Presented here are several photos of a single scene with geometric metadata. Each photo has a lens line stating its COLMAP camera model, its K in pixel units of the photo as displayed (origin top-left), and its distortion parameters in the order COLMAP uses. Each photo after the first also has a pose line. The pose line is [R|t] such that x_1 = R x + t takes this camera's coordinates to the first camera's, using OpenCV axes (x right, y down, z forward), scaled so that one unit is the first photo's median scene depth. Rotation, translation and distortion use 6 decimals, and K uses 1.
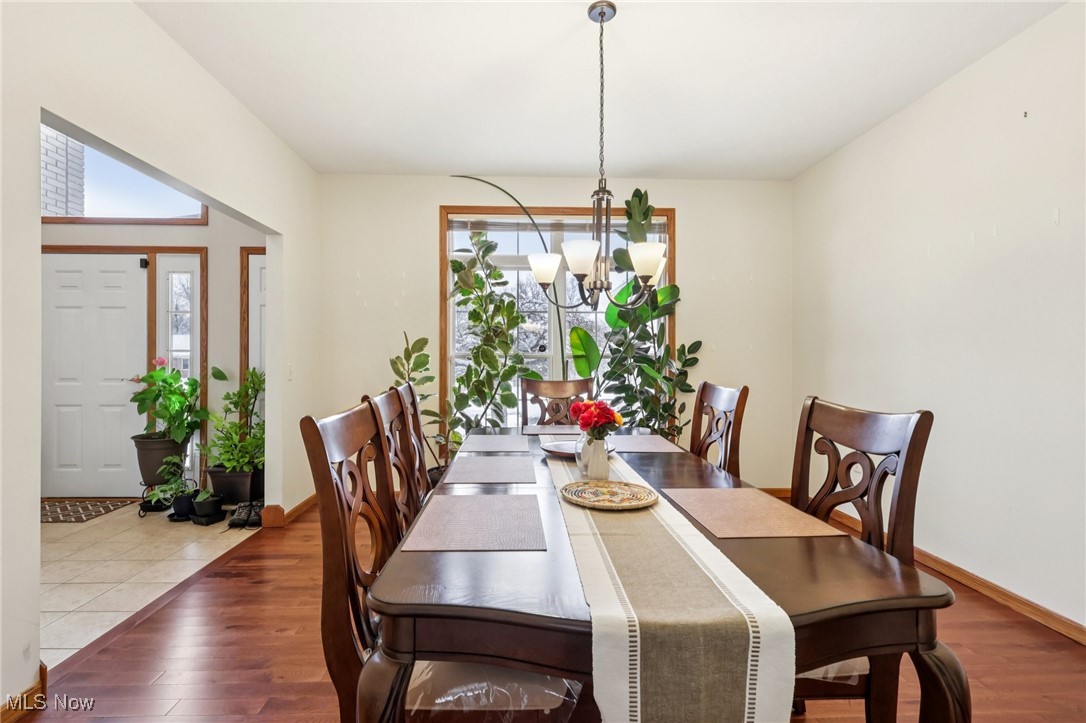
lens RADIAL K [[504.1, 0, 537.0], [0, 504.1, 360.0], [0, 0, 1]] dist [-0.000518, 0.001074]
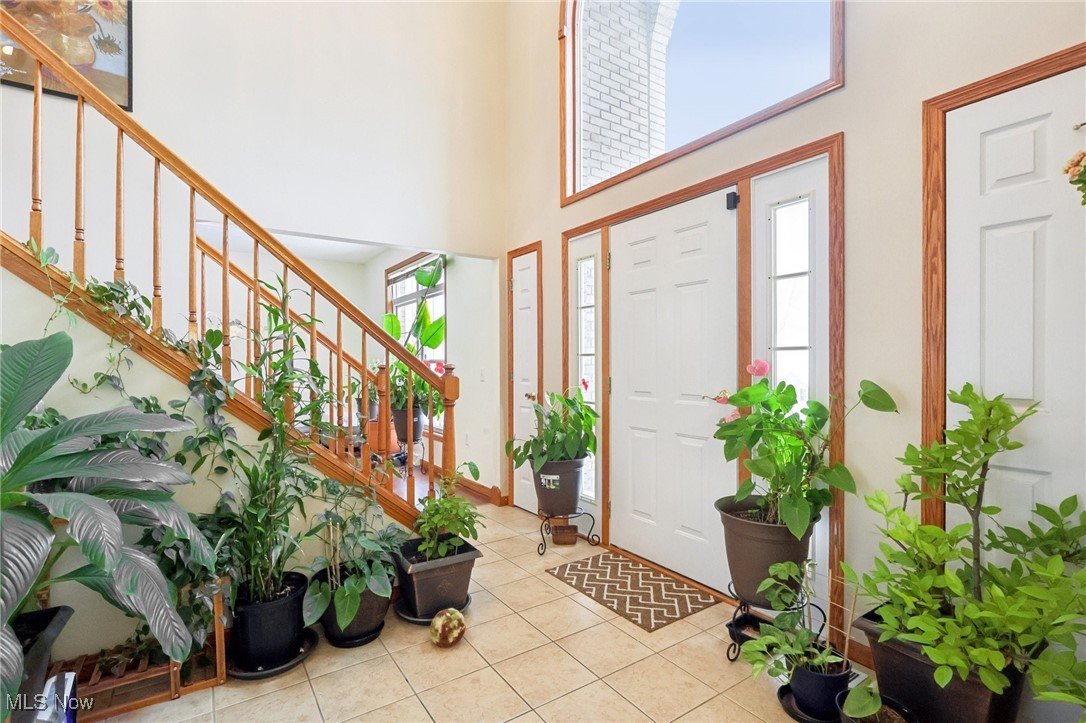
lens RADIAL K [[504.1, 0, 532.6], [0, 504.1, 364.1], [0, 0, 1]] dist [-0.000518, 0.001074]
pose [[0.517184, -0.003681, -0.855866, -0.405879], [0.002781, 0.999993, -0.002621, -0.000951], [0.855870, -0.001024, 0.517191, 0.506946]]
